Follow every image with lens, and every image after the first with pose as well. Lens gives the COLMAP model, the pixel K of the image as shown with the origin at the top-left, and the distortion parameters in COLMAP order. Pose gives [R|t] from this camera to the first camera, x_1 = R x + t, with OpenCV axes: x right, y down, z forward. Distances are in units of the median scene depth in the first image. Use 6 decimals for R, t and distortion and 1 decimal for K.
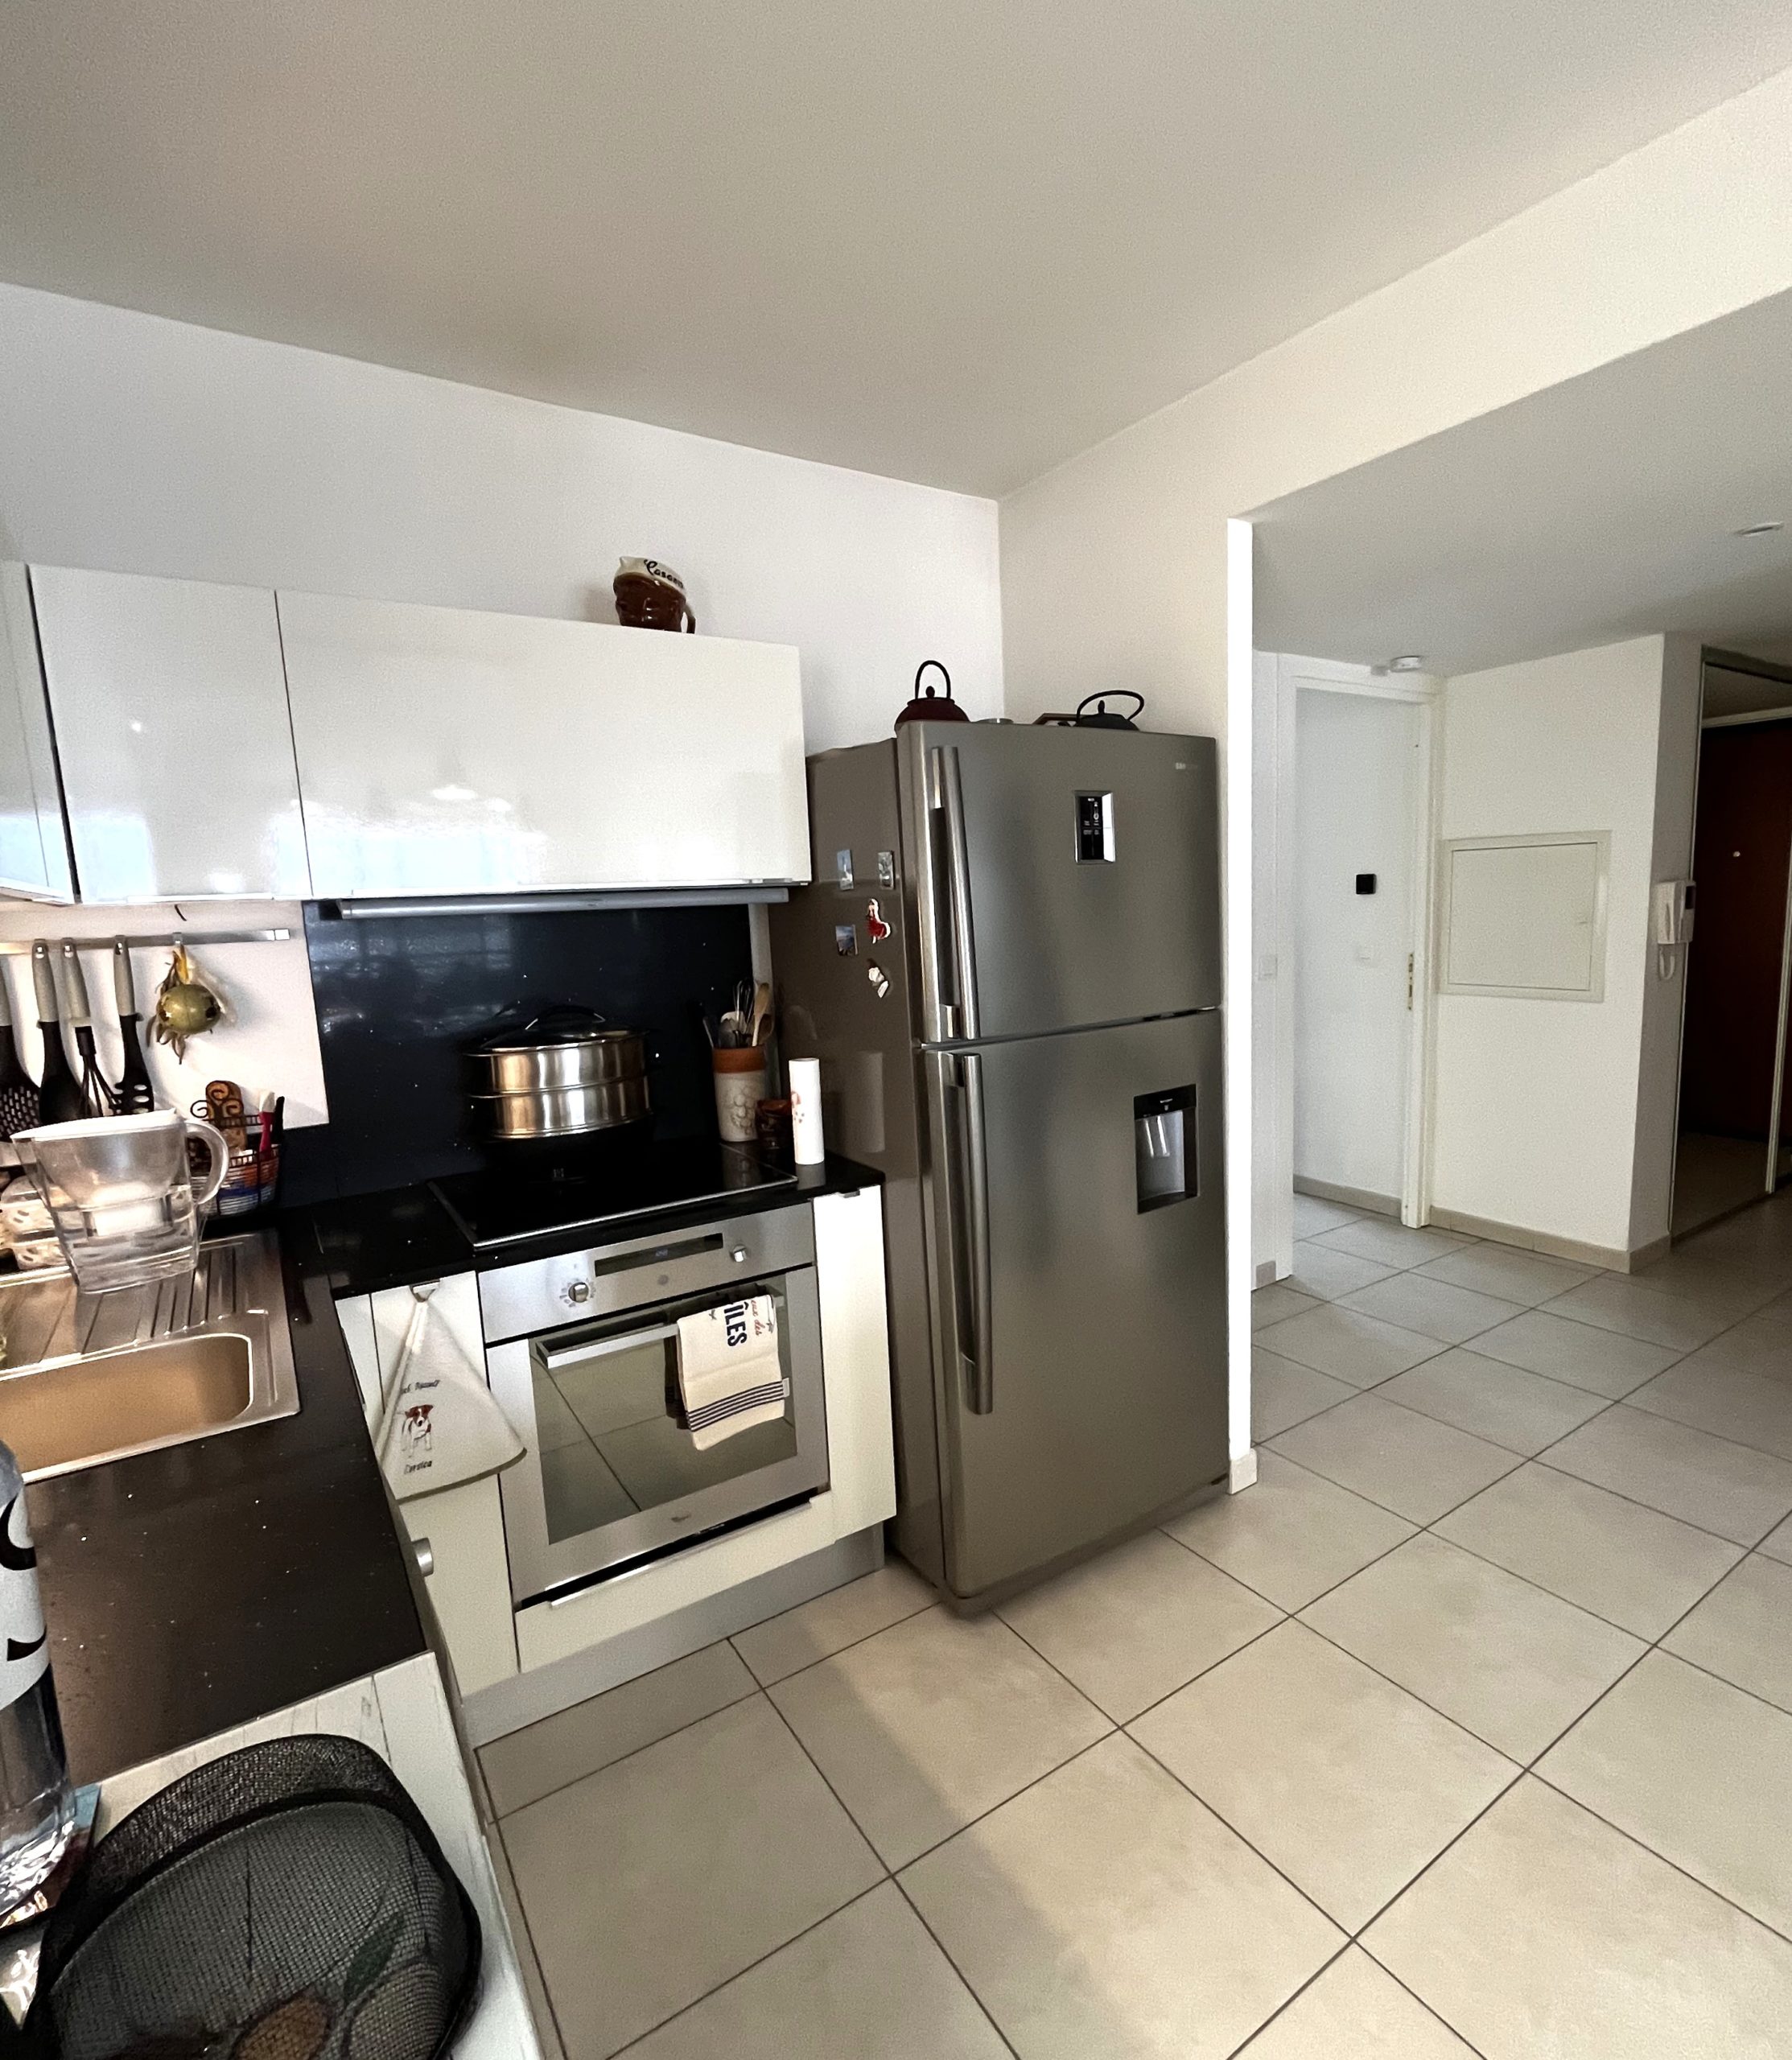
lens RADIAL K [[1033.9, 0, 947.6], [0, 1033.9, 1051.6], [0, 0, 1]] dist [-0.002782, -0.000669]
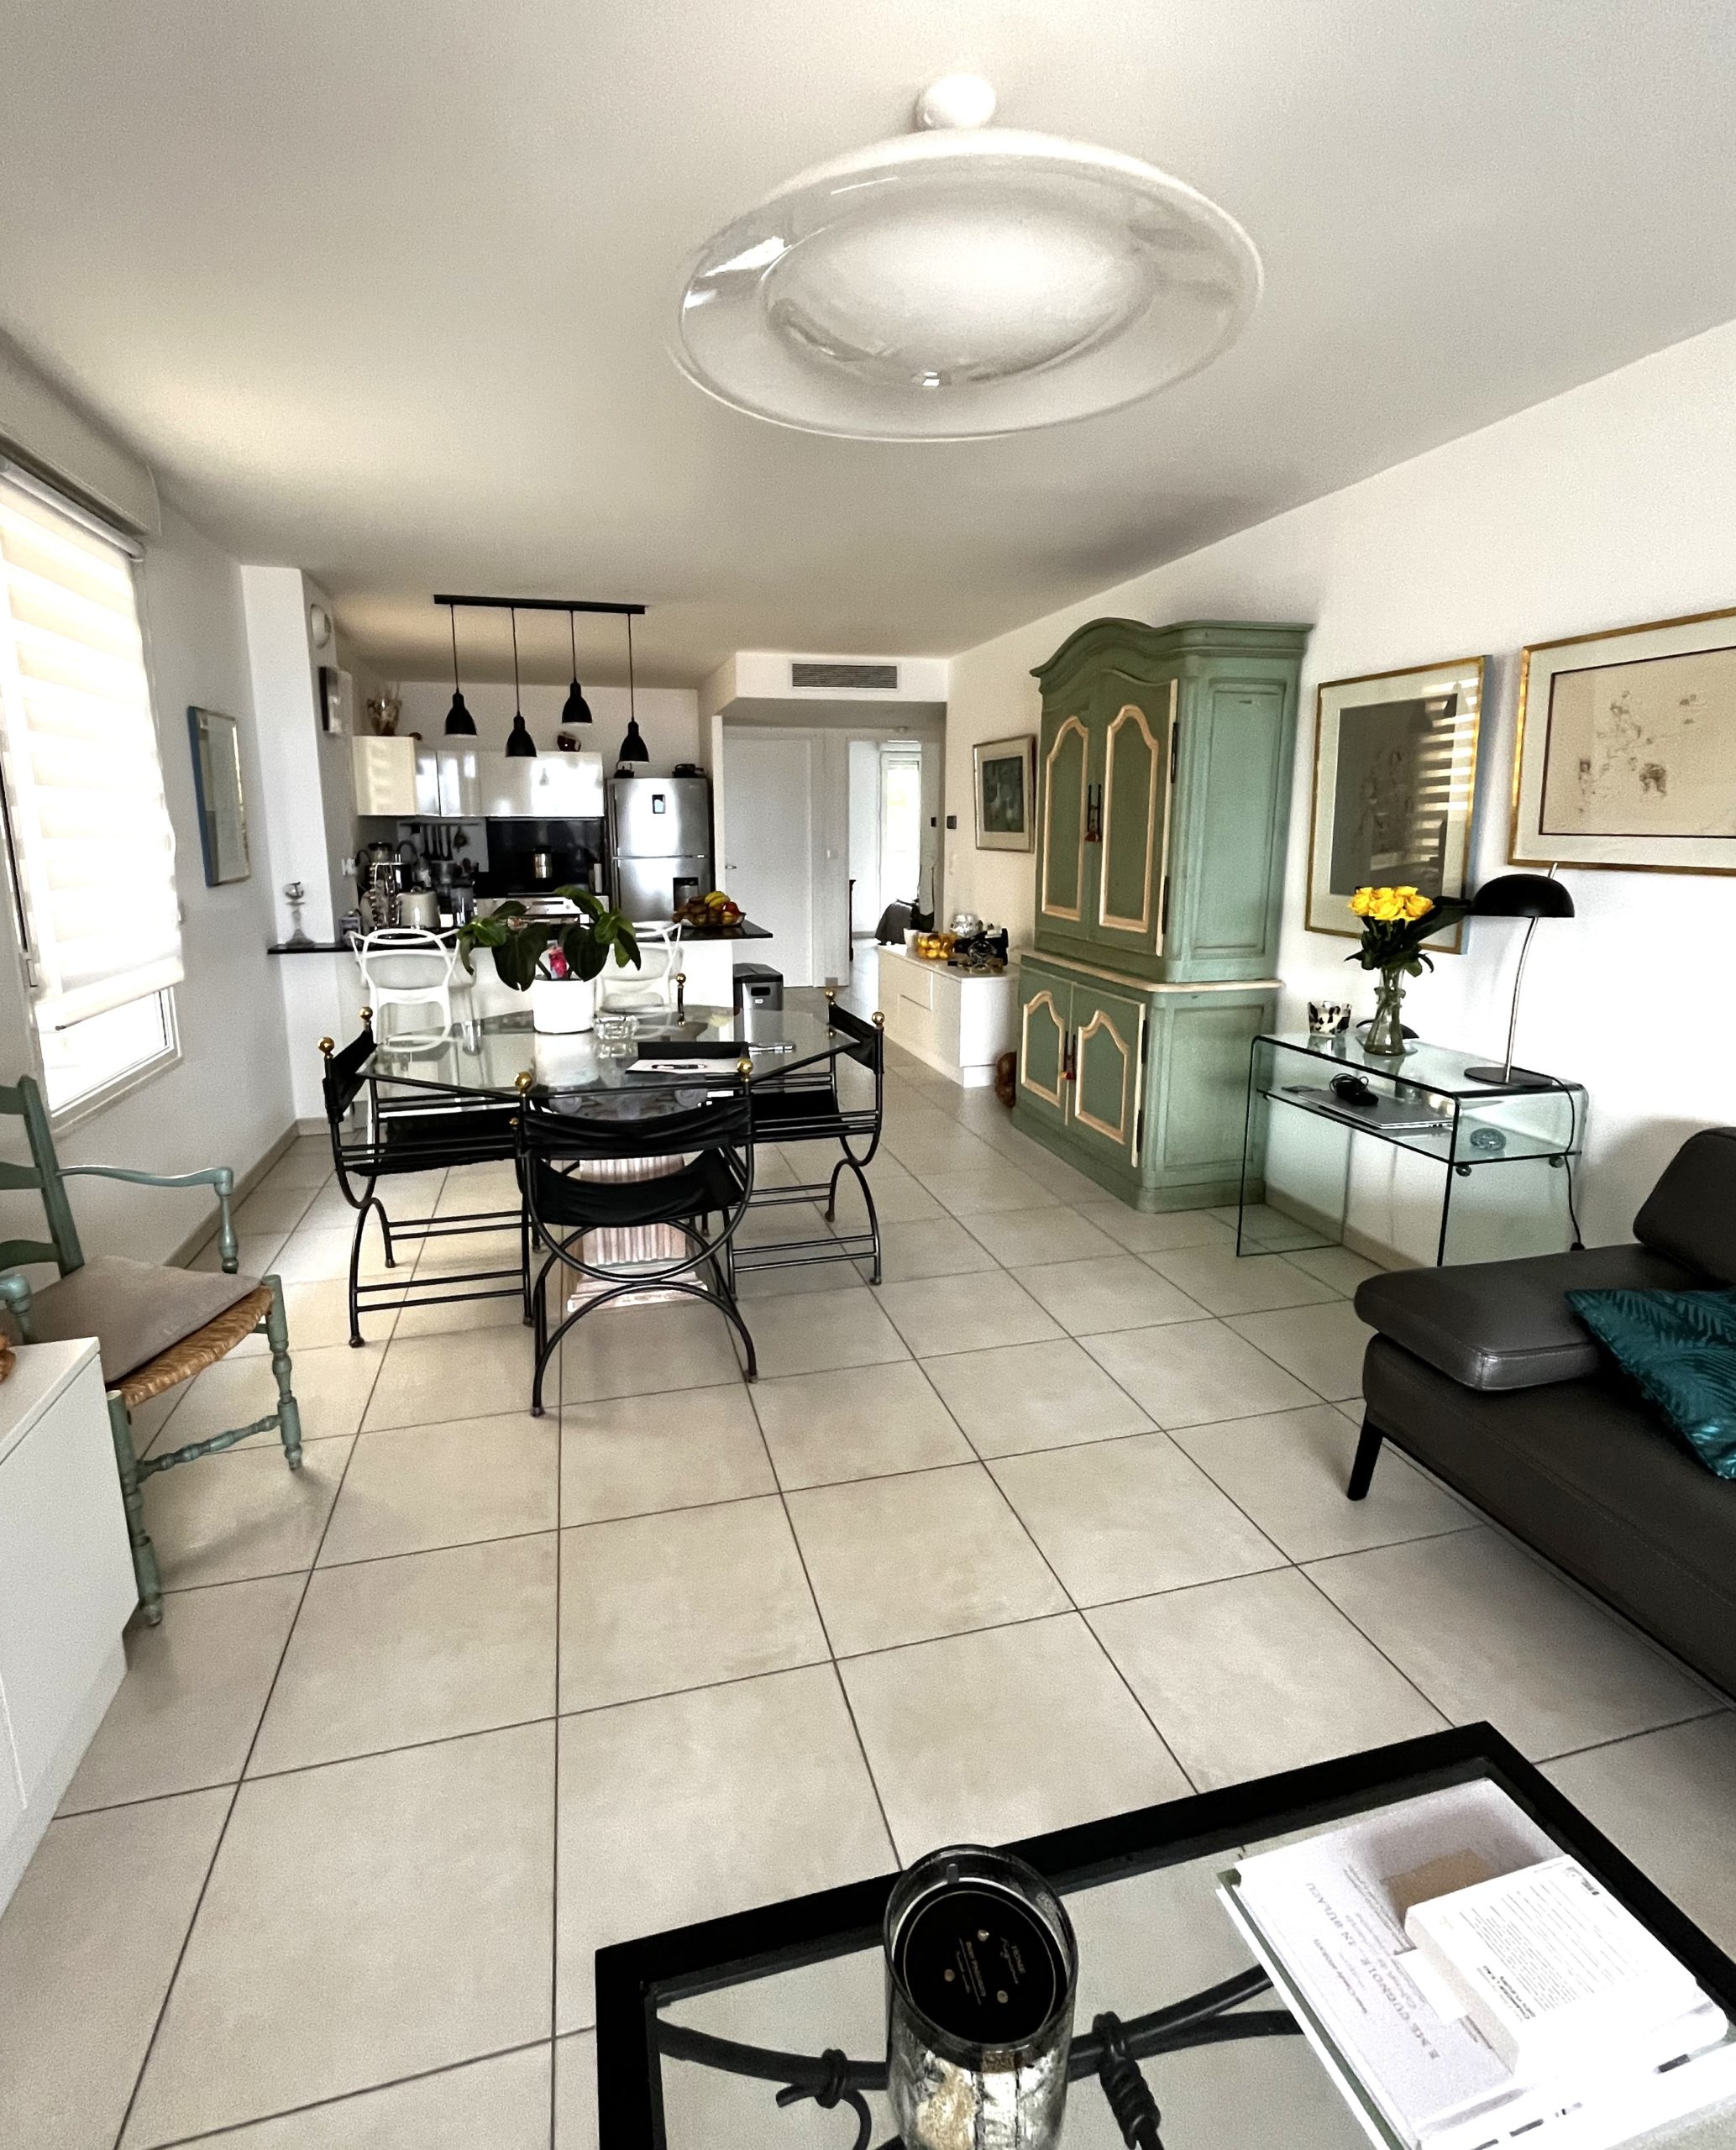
lens RADIAL K [[1096.2, 0, 868.0], [0, 1096.2, 1075.0], [0, 0, 1]] dist [0.000483, 0.000061]
pose [[0.943896, 0.109731, -0.311478, 2.375467], [-0.079979, 0.991061, 0.106778, 0.301163], [0.320411, -0.075876, 0.944235, -2.816382]]
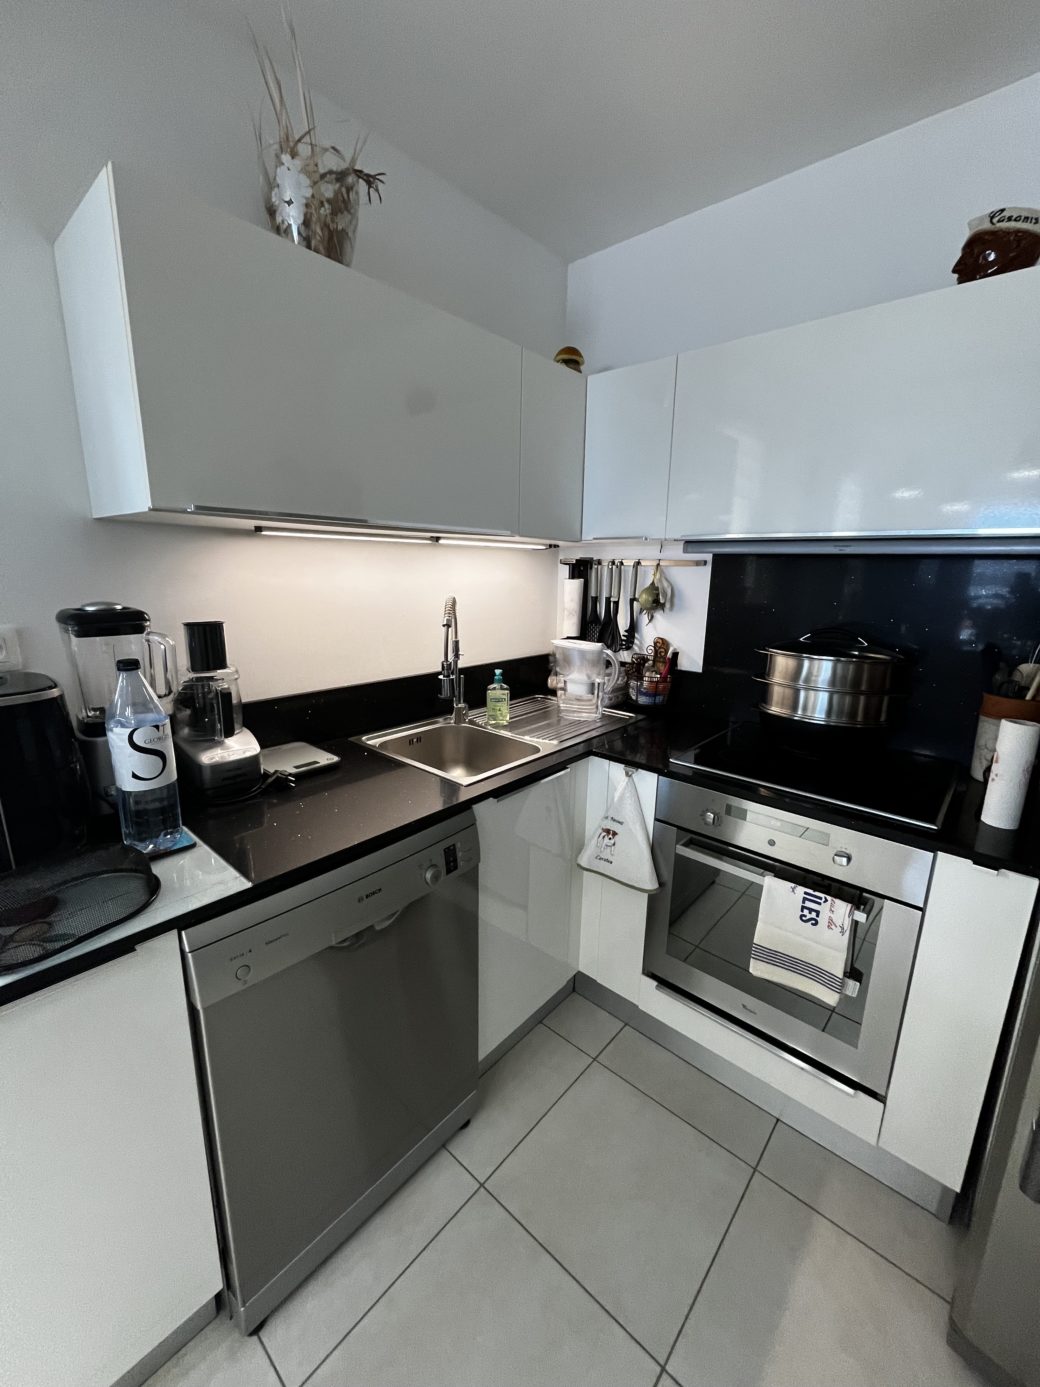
lens RADIAL K [[565.8, 0, 520.0], [0, 565.8, 693.5], [0, 0, 1]] dist [-0.001434, -0.000412]
pose [[0.244308, 0.259008, -0.934467, 0.255560], [-0.166809, 0.960528, 0.222621, -0.063218], [0.955242, 0.101490, 0.277870, 0.462187]]
